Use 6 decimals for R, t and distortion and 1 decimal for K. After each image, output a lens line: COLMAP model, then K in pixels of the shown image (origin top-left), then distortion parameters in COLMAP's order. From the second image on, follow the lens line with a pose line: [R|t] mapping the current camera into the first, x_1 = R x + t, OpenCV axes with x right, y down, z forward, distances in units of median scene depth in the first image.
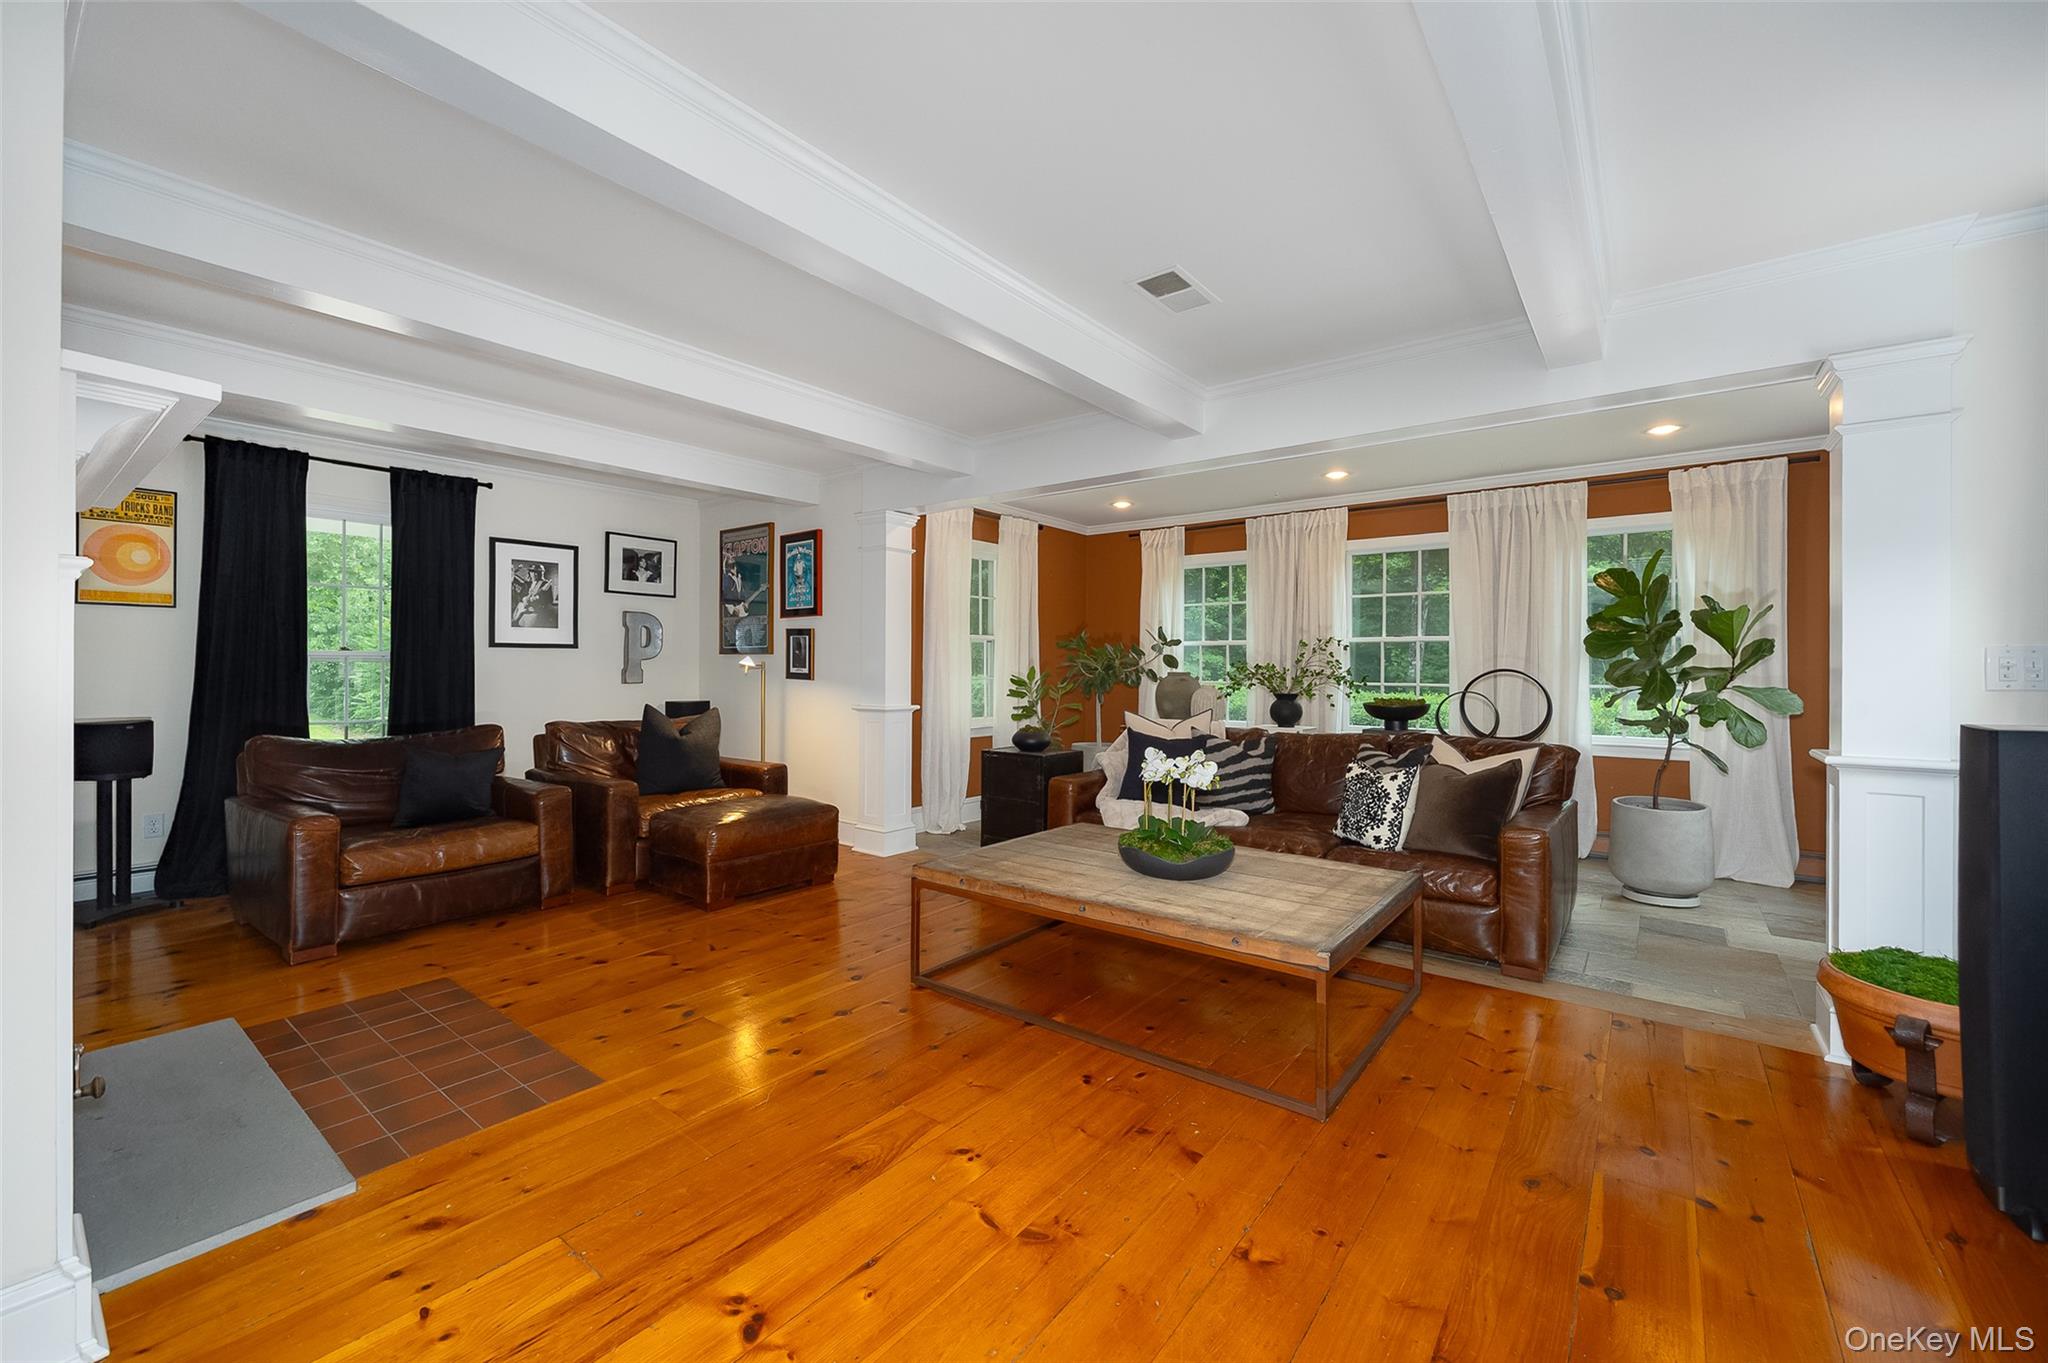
lens RADIAL K [[818.6, 0, 1011.7], [0, 818.6, 671.5], [0, 0, 1]] dist [0.018594, -0.000006]
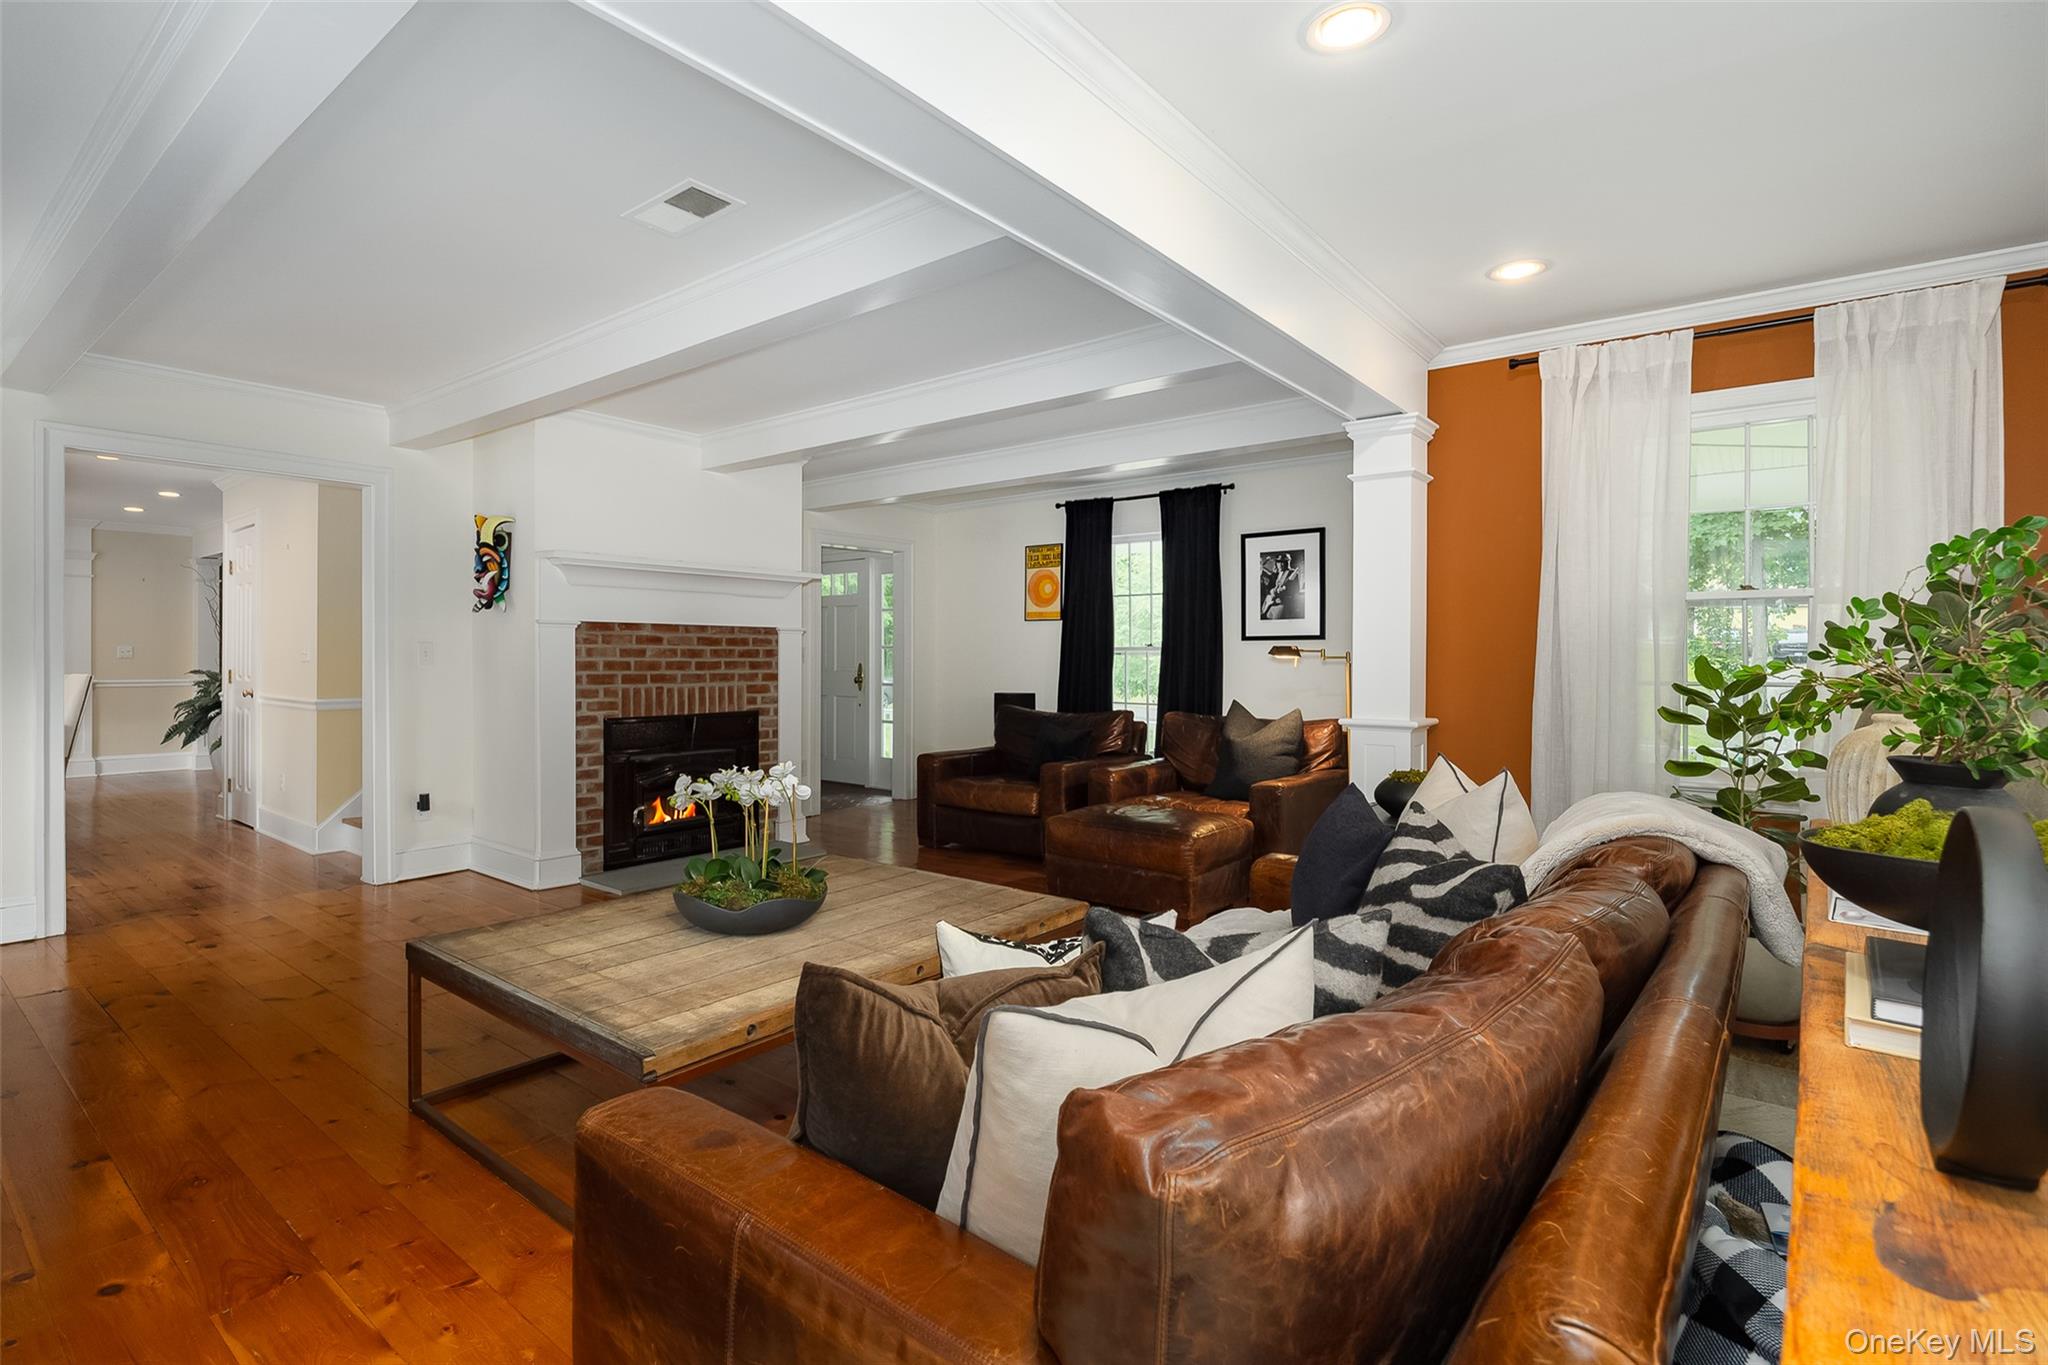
lens RADIAL K [[994.1, 0, 1026.0], [0, 994.1, 670.1], [0, 0, 1]] dist [-0.003464, -0.000407]
pose [[0.011412, 0.013932, -0.999838, 0.605389], [-0.007227, 0.999878, 0.013850, -0.007806], [0.999909, 0.007068, 0.011511, 0.702717]]
